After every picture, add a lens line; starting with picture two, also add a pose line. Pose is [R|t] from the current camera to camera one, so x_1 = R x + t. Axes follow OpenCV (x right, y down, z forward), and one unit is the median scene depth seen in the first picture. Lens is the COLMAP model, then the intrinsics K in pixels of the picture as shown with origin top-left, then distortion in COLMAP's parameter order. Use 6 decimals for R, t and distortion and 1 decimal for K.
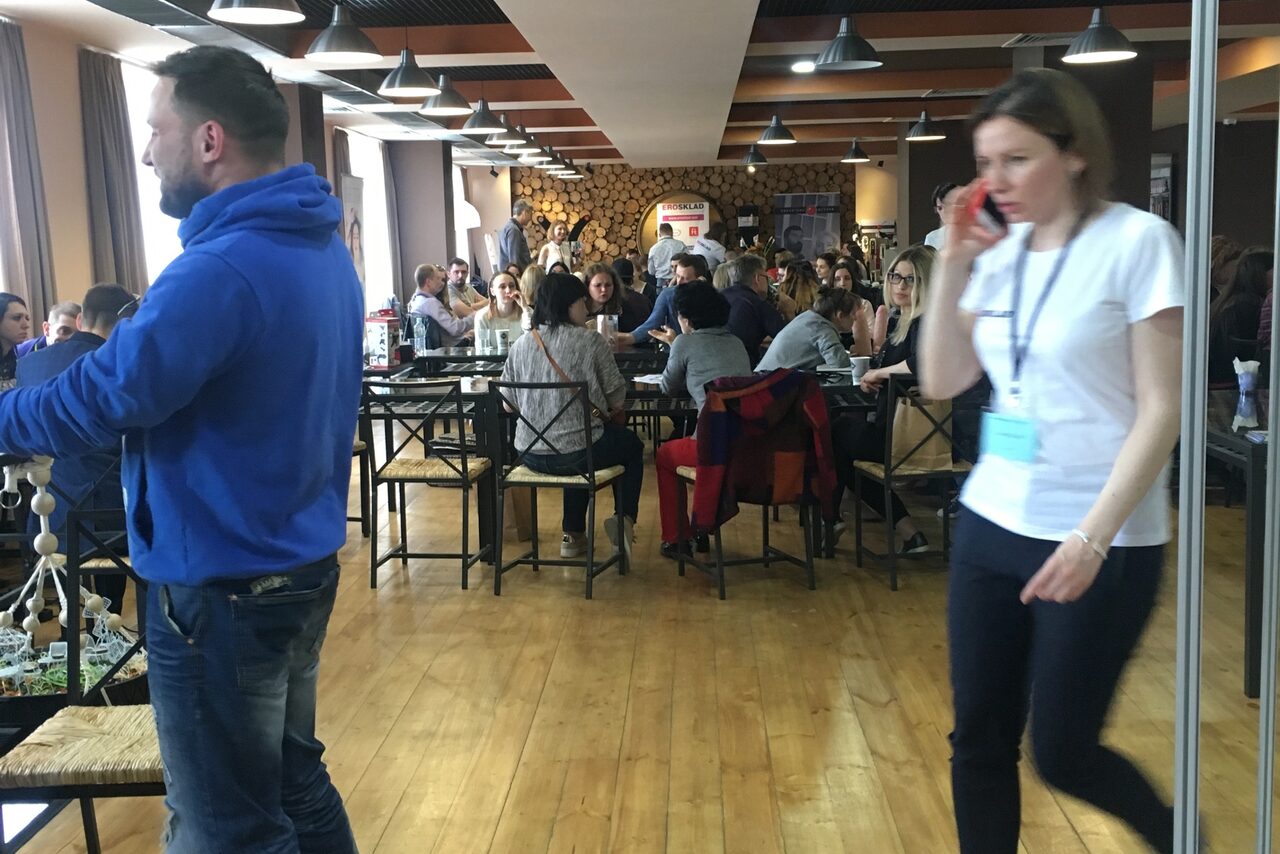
lens RADIAL K [[1456.7, 0, 636.3], [0, 1456.7, 426.6], [0, 0, 1]] dist [0.060312, 0.000000]
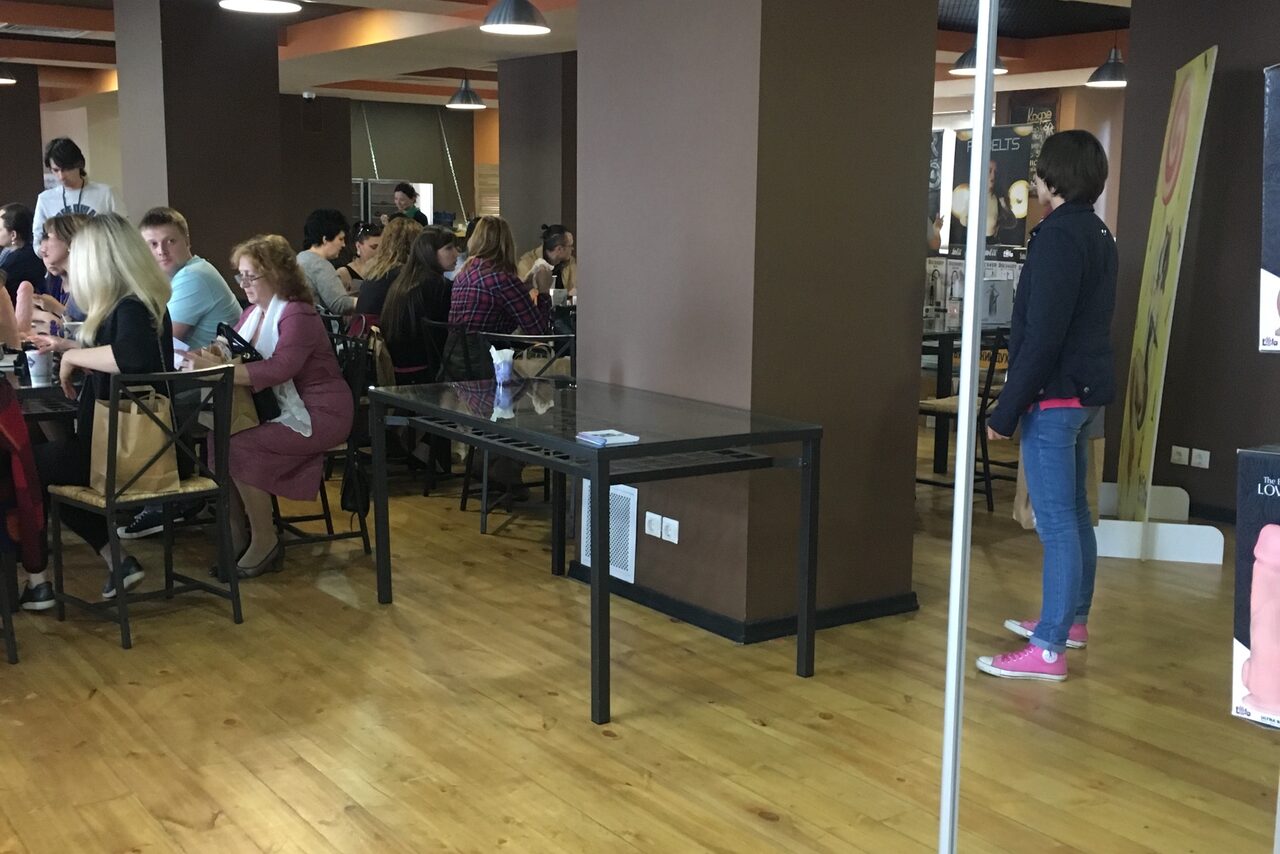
lens RADIAL K [[1456.7, 0, 642.1], [0, 1456.7, 425.1], [0, 0, 1]] dist [0.060312, 0.000000]
pose [[0.797175, -0.056595, 0.601090, -0.066473], [0.044157, 0.998396, 0.035441, -0.022139], [-0.602131, -0.001711, 0.798395, 0.180717]]
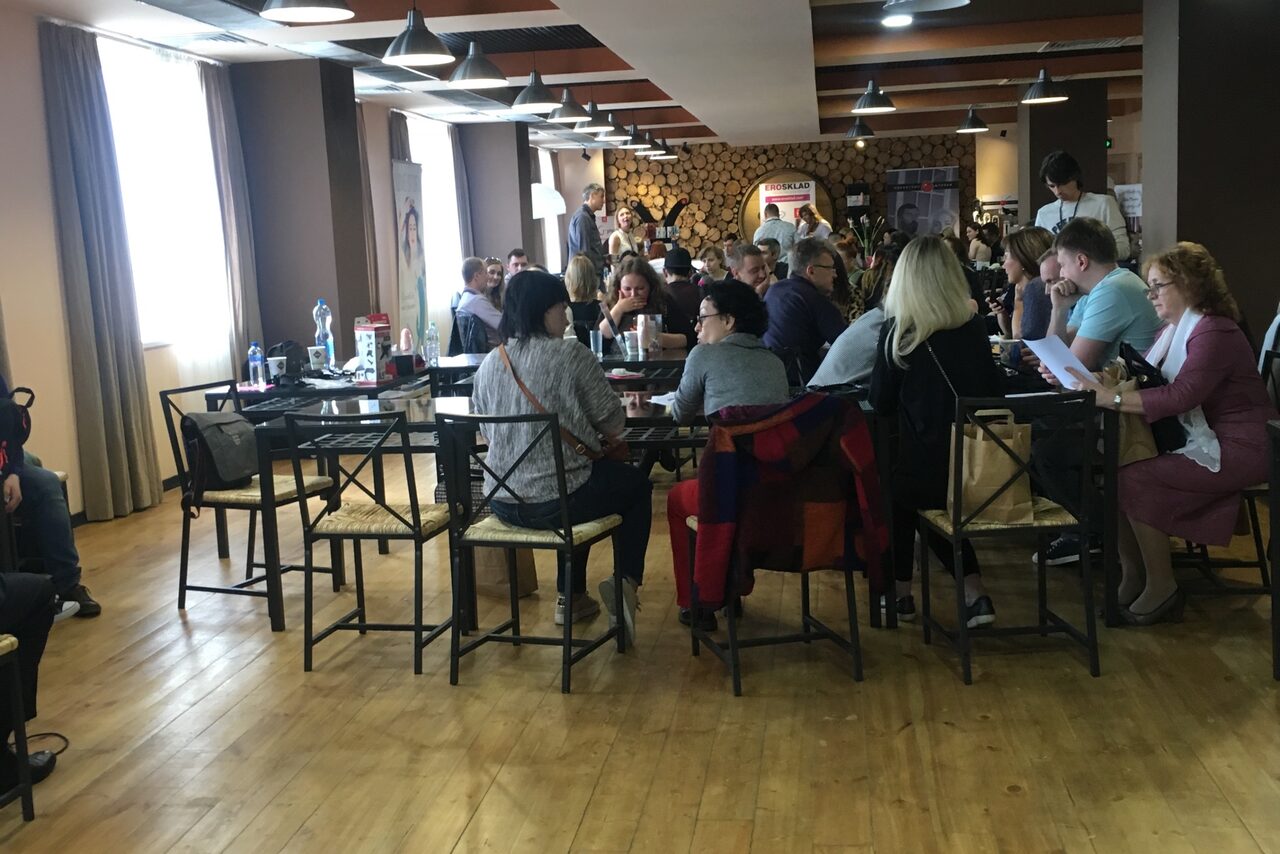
lens RADIAL K [[1456.7, 0, 632.0], [0, 1456.7, 425.4], [0, 0, 1]] dist [0.060312, 0.000000]
pose [[0.995529, -0.010078, -0.093915, 0.069714], [0.011020, 0.999894, 0.009516, -0.028111], [0.093809, -0.010509, 0.995535, 0.211179]]
